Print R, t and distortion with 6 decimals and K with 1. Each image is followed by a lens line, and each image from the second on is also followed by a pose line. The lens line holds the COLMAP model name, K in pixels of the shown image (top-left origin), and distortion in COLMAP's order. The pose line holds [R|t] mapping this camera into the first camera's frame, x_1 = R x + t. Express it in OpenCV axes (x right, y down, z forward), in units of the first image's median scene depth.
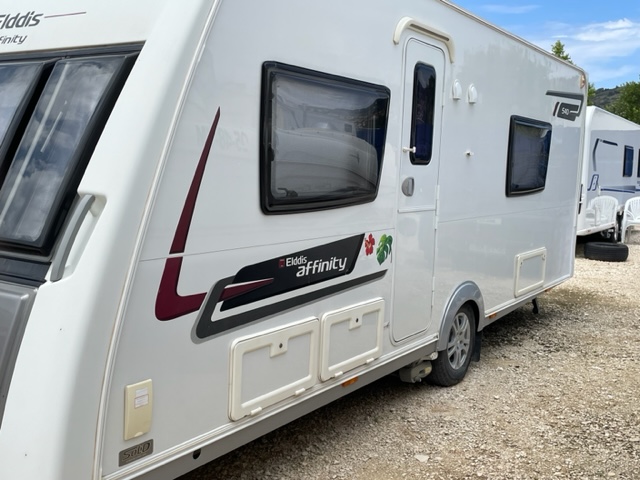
lens RADIAL K [[711.4, 0, 319.7], [0, 711.4, 239.1], [0, 0, 1]] dist [-0.007185, 0.000000]
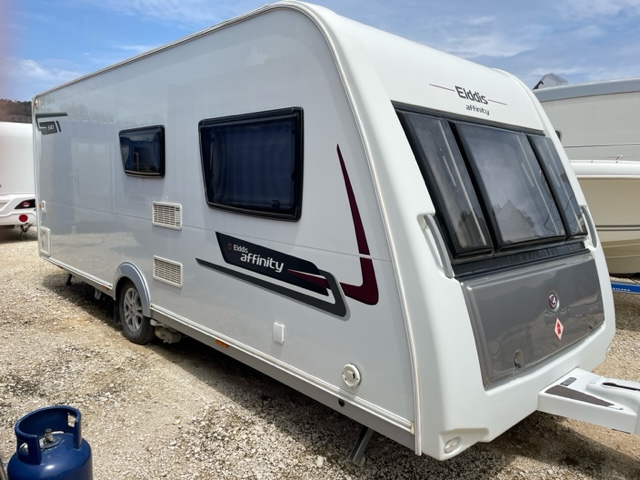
lens RADIAL K [[491.9, 0, 319.2], [0, 491.9, 241.8], [0, 0, 1]] dist [0.009286, 0.001556]
pose [[-0.240229, 0.076968, -0.967660, 0.846328], [-0.147835, 0.982323, 0.114836, -0.114935], [0.959393, 0.170641, -0.224604, 1.313481]]
